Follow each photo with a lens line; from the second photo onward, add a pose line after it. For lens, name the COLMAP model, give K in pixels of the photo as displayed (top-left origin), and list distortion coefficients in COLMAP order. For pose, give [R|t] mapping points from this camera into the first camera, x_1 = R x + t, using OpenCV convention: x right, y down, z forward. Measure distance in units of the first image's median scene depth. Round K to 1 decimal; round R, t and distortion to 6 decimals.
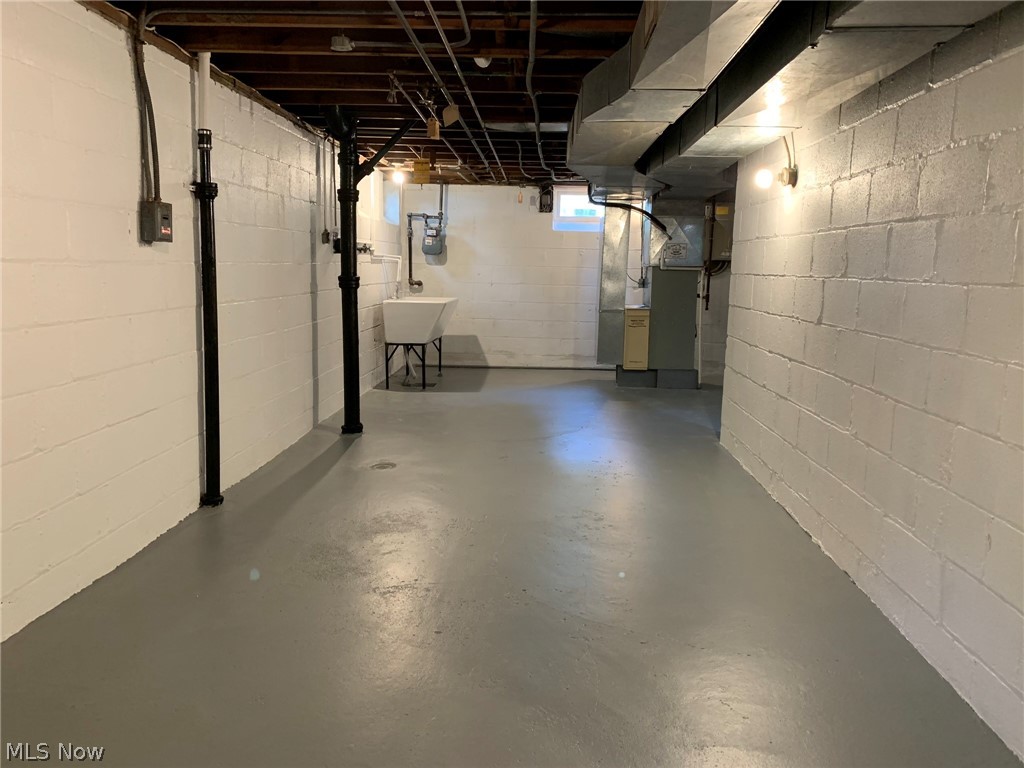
lens RADIAL K [[783.7, 0, 511.0], [0, 783.7, 385.8], [0, 0, 1]] dist [0.038527, -0.028058]
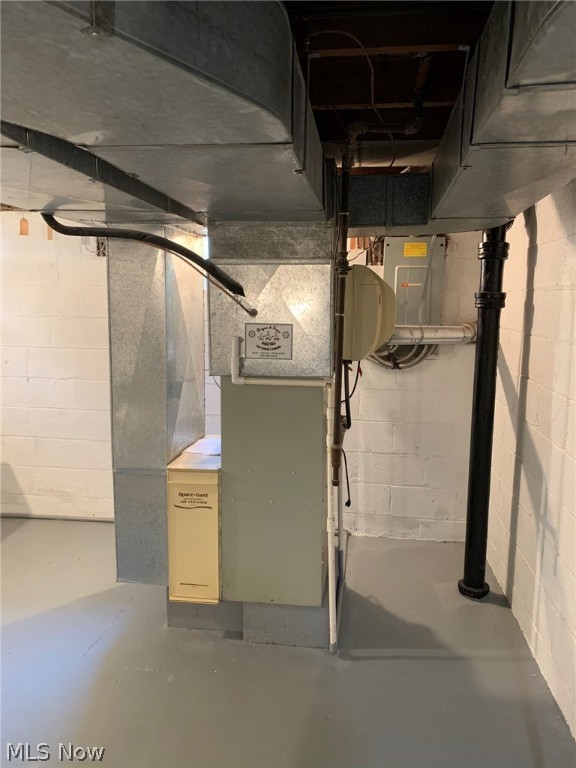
lens RADIAL K [[587.8, 0, 288.6], [0, 587.8, 383.7], [0, 0, 1]] dist [0.038527, -0.028058]
pose [[0.996772, 0.002435, -0.080248, 0.213223], [-0.003456, 0.999915, -0.012582, -0.125559], [0.080211, 0.012819, 0.996695, 0.592184]]
